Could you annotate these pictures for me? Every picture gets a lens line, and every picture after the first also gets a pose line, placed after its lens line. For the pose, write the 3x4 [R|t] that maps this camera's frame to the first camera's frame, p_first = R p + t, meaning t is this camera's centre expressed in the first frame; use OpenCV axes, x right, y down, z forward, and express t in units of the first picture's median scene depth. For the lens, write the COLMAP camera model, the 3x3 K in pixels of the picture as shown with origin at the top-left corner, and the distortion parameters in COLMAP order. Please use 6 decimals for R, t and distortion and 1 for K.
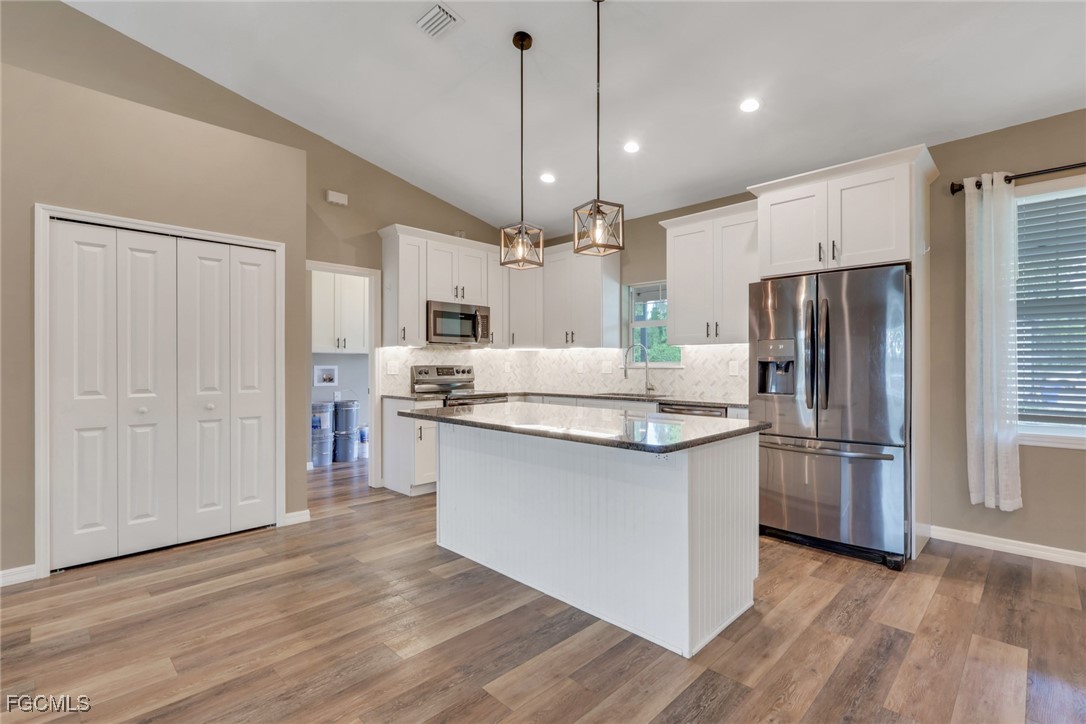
lens RADIAL K [[506.8, 0, 536.1], [0, 506.8, 364.7], [0, 0, 1]] dist [-0.000177, 0.000854]
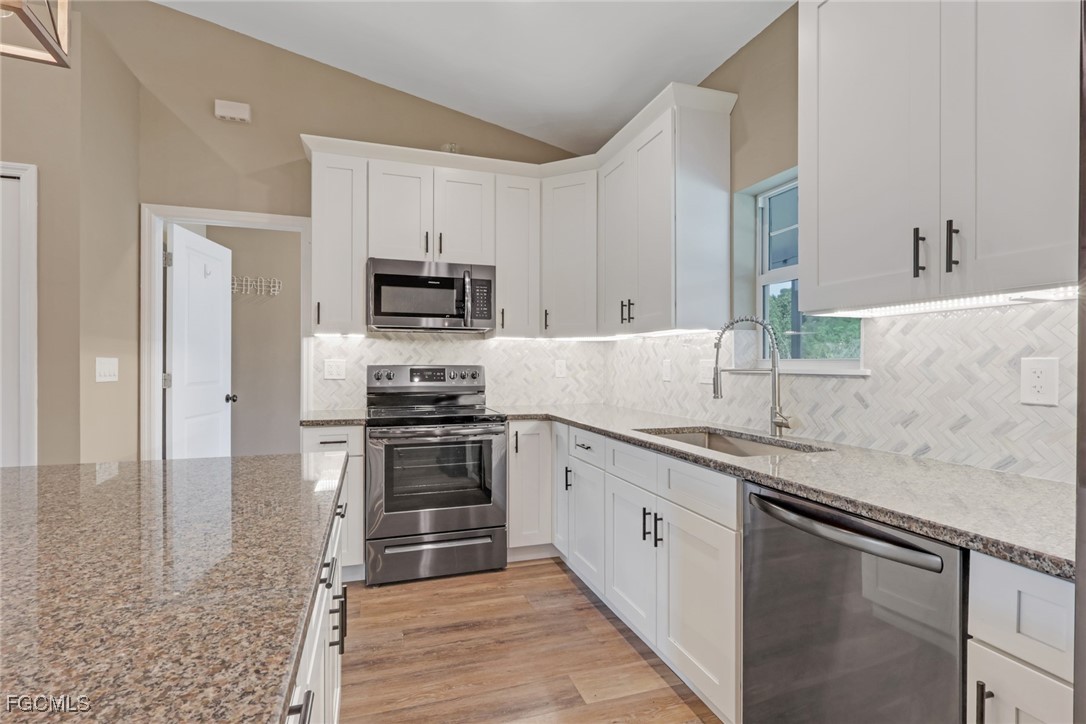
lens RADIAL K [[501.2, 0, 545.1], [0, 501.2, 361.5], [0, 0, 1]] dist [-0.000374, 0.000106]
pose [[0.888684, 0.001415, -0.458518, 0.250591], [-0.003472, 0.999987, -0.003643, -0.001407], [0.458507, 0.004830, 0.888678, 0.568573]]
